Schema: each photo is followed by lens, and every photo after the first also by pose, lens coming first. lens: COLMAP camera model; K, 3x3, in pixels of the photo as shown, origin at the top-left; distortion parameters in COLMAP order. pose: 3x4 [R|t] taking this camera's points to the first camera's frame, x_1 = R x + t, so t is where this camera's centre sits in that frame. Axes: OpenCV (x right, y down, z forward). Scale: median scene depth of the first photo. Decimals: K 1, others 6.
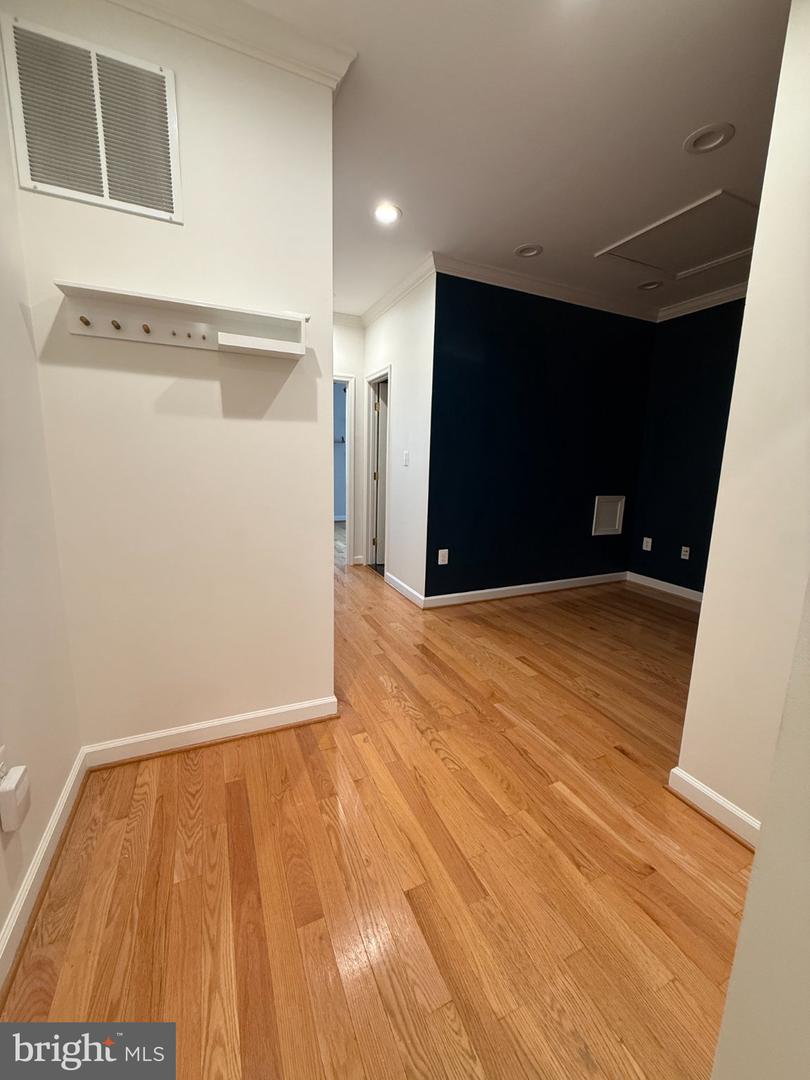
lens RADIAL K [[431.7, 0, 406.3], [0, 431.7, 536.9], [0, 0, 1]] dist [0.000945, -0.000041]
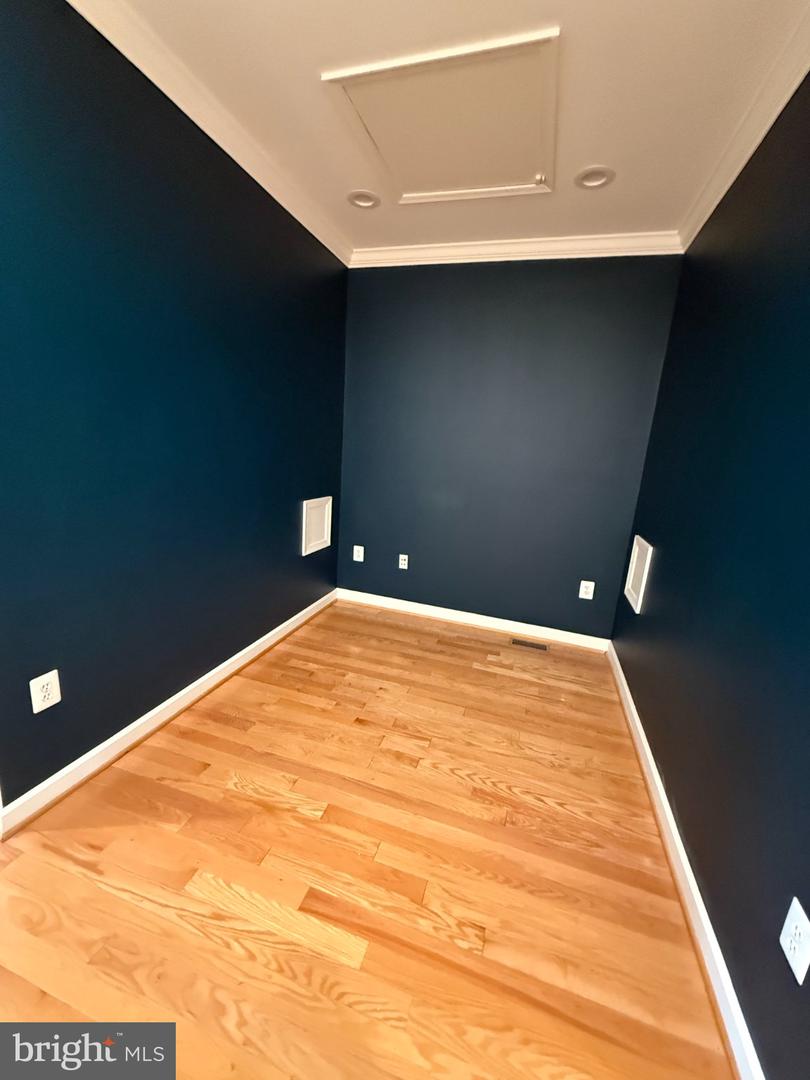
lens RADIAL K [[431.7, 0, 406.3], [0, 431.7, 536.9], [0, 0, 1]] dist [0.000945, -0.000041]
pose [[0.671791, -0.135799, 0.728186, 0.041460], [0.077723, 0.990548, 0.113024, -0.139276], [-0.736652, -0.019332, 0.675996, 0.535697]]
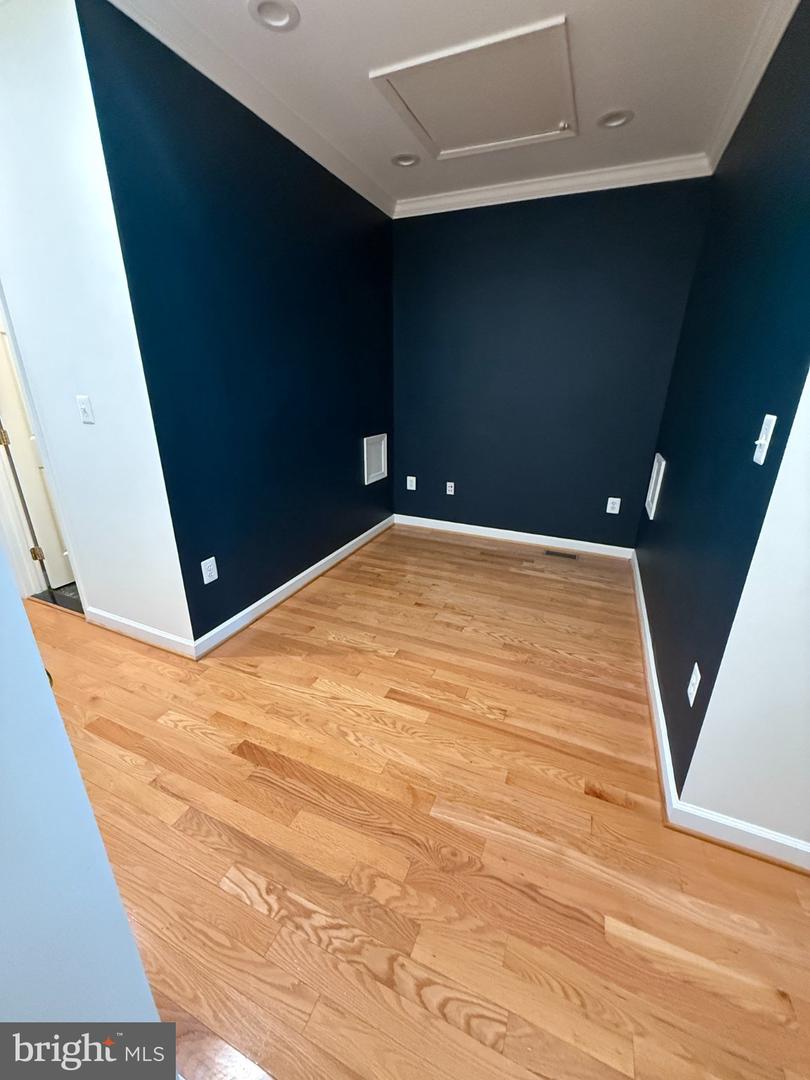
lens RADIAL K [[431.7, 0, 406.3], [0, 431.7, 536.9], [0, 0, 1]] dist [0.000945, -0.000041]
pose [[0.744689, -0.246580, 0.620190, -0.089710], [0.129060, 0.964911, 0.228669, -0.122017], [-0.654814, -0.090246, 0.750383, 0.402975]]
